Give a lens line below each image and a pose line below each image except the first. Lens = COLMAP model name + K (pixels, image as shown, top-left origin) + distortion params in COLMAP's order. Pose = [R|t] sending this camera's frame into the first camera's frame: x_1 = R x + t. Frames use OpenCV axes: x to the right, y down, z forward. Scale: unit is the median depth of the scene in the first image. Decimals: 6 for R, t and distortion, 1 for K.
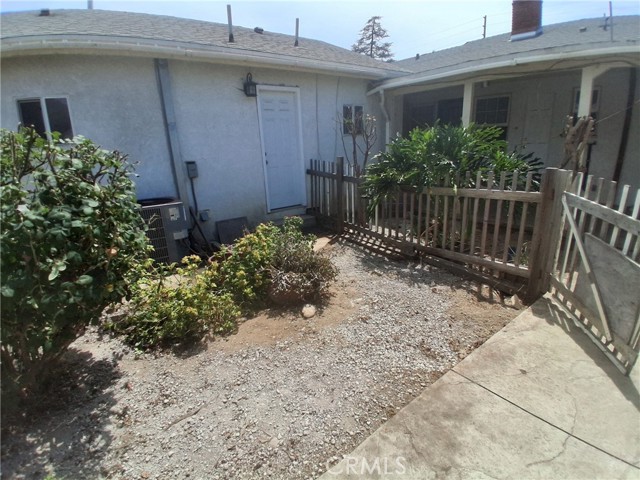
lens RADIAL K [[324.9, 0, 320.0], [0, 324.9, 240.0], [0, 0, 1]] dist [-0.003774, -0.041091]
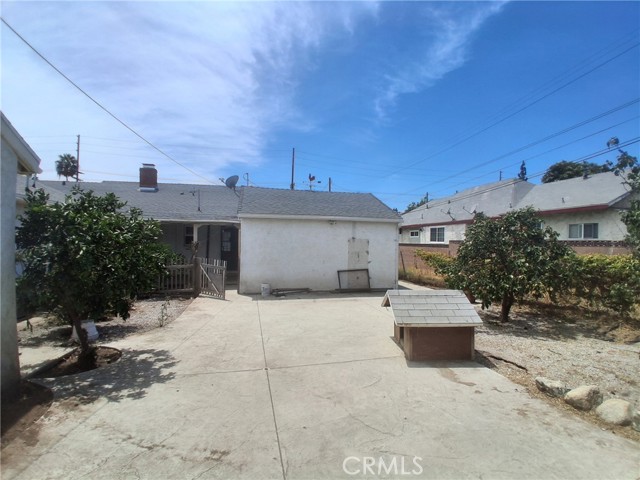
lens RADIAL K [[323.2, 0, 324.6], [0, 323.2, 242.5], [0, 0, 1]] dist [0.027919, -0.057104]
pose [[0.428195, 0.033117, 0.903079, -1.568442], [0.242334, 0.958519, -0.150052, 0.414531], [-0.870588, 0.283099, 0.402408, -1.424877]]
